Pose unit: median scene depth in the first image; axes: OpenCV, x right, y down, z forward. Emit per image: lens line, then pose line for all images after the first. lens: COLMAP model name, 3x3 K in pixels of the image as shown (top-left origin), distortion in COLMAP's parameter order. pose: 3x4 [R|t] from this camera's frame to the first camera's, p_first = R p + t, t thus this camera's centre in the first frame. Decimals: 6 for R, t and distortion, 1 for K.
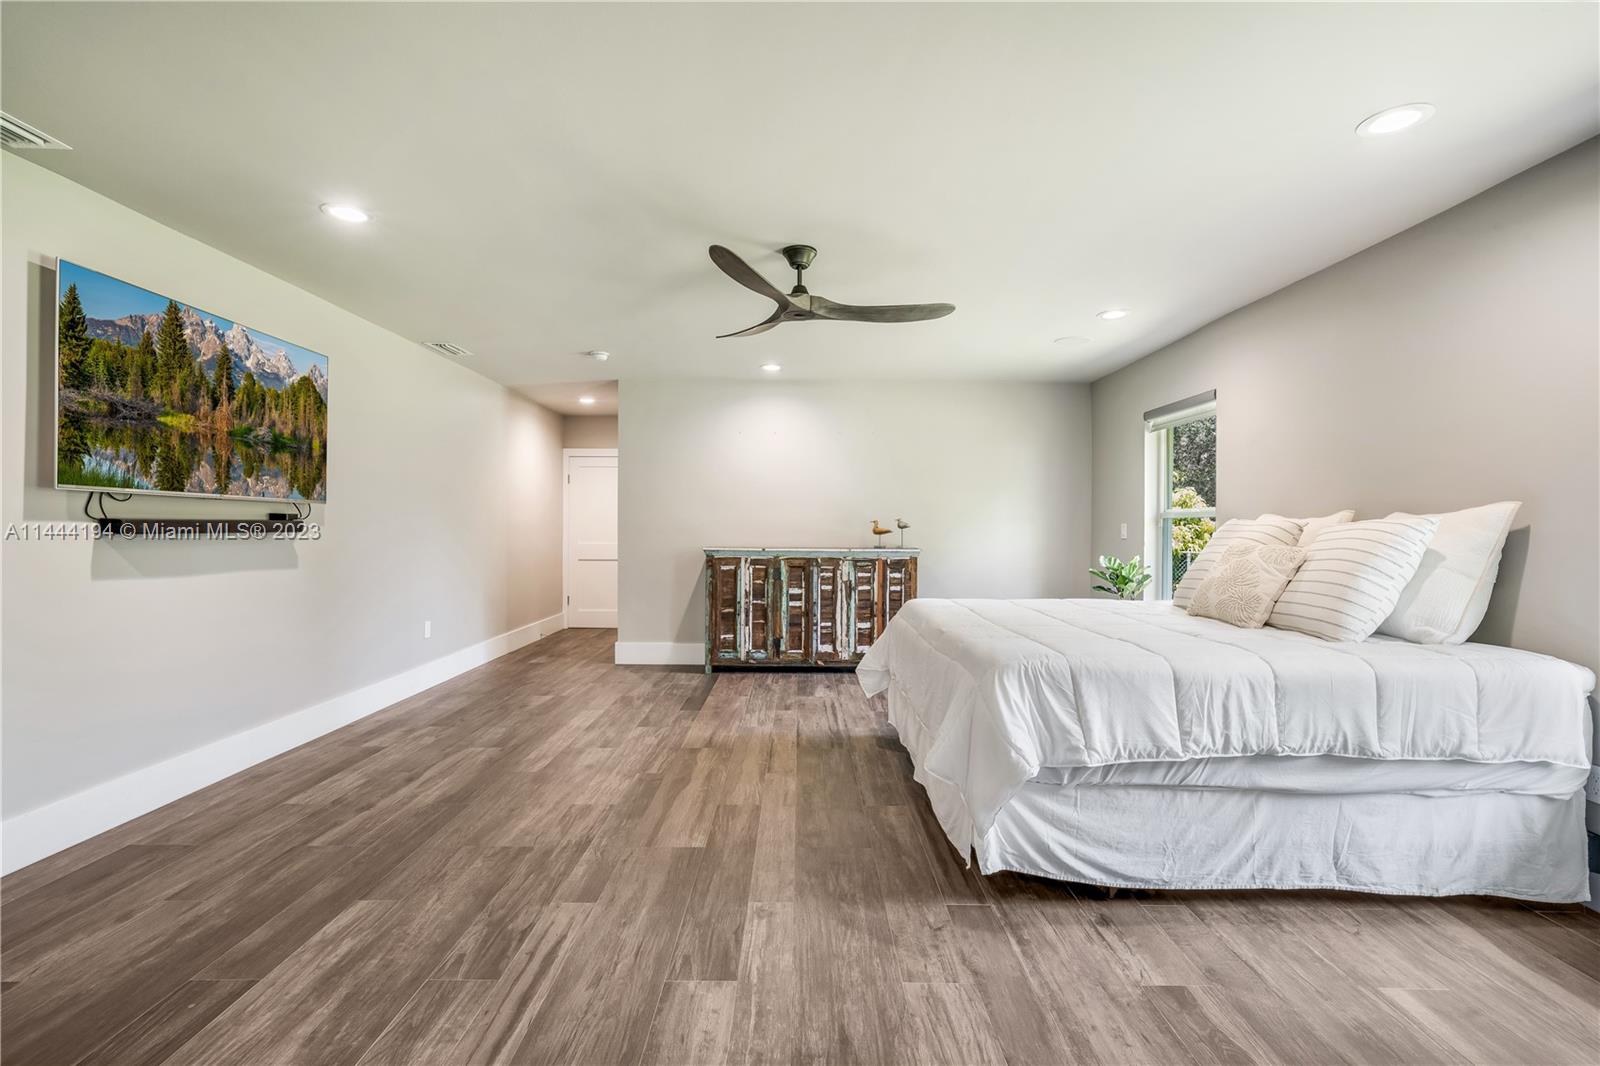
lens RADIAL K [[689.2, 0, 799.1], [0, 689.2, 530.0], [0, 0, 1]] dist [-0.014042, 0.003321]
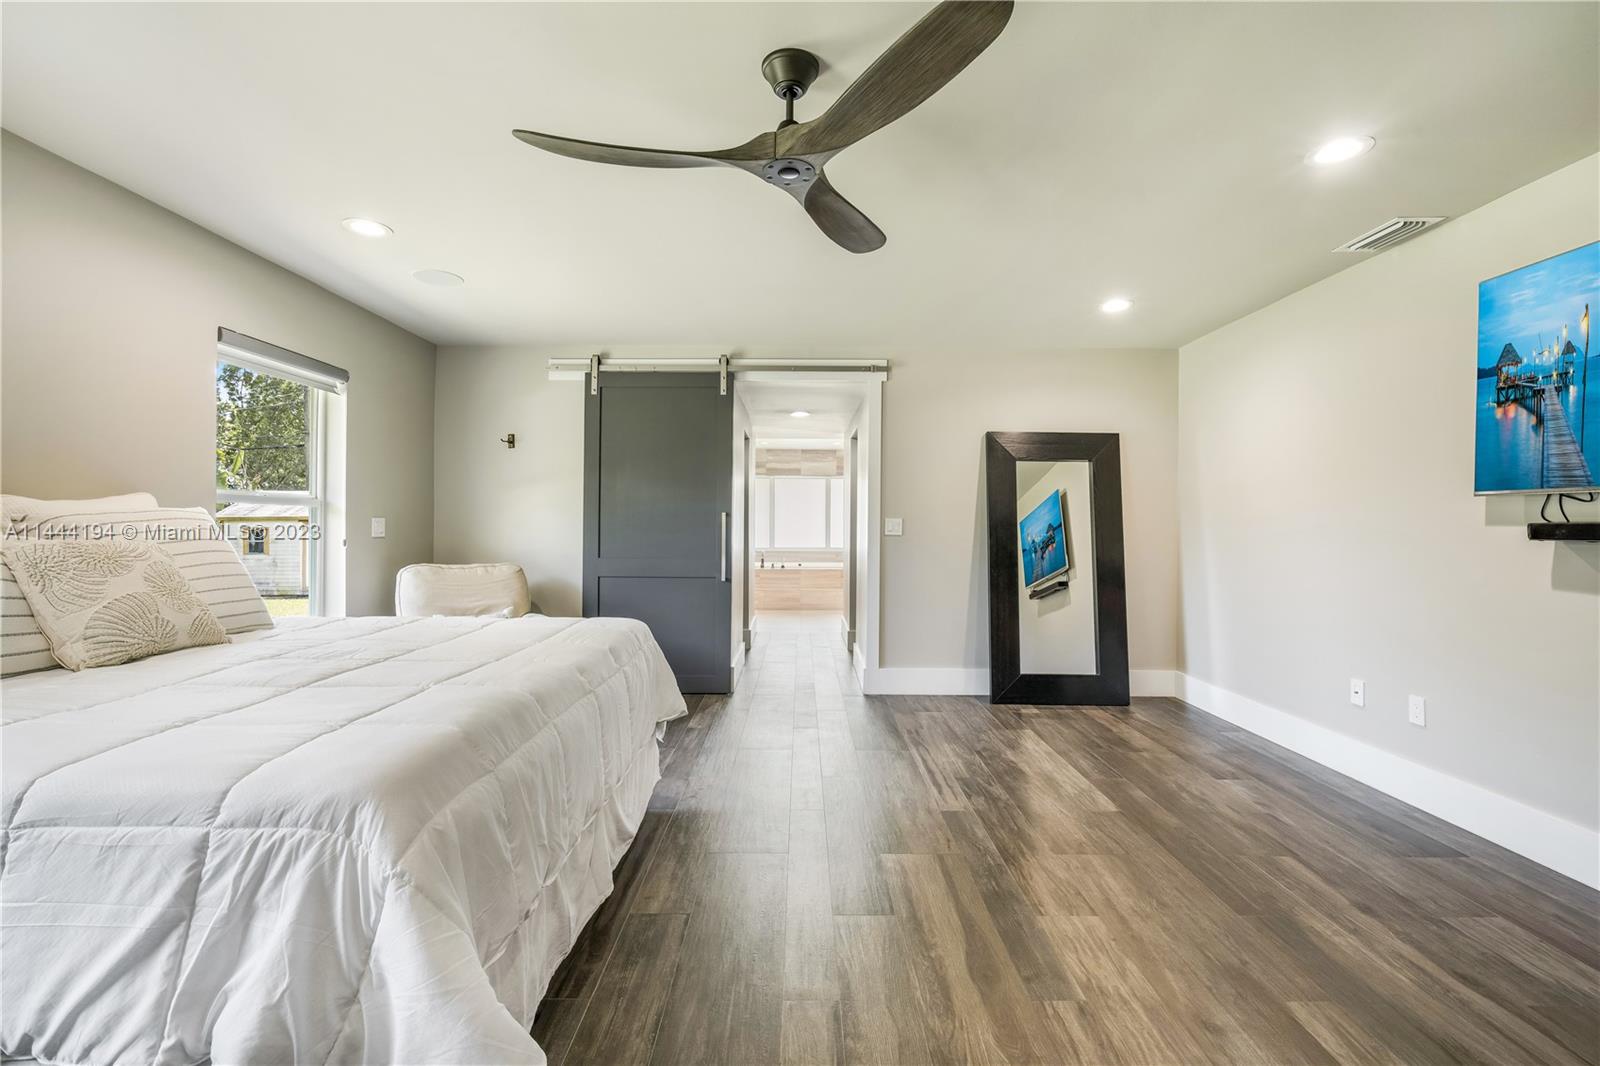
lens RADIAL K [[689.2, 0, 803.7], [0, 689.2, 526.4], [0, 0, 1]] dist [-0.014042, 0.003321]
pose [[-0.999924, -0.011042, -0.005456, -0.018001], [-0.011074, 0.999921, 0.005906, -0.006775], [0.005391, 0.005966, -0.999968, 1.949062]]
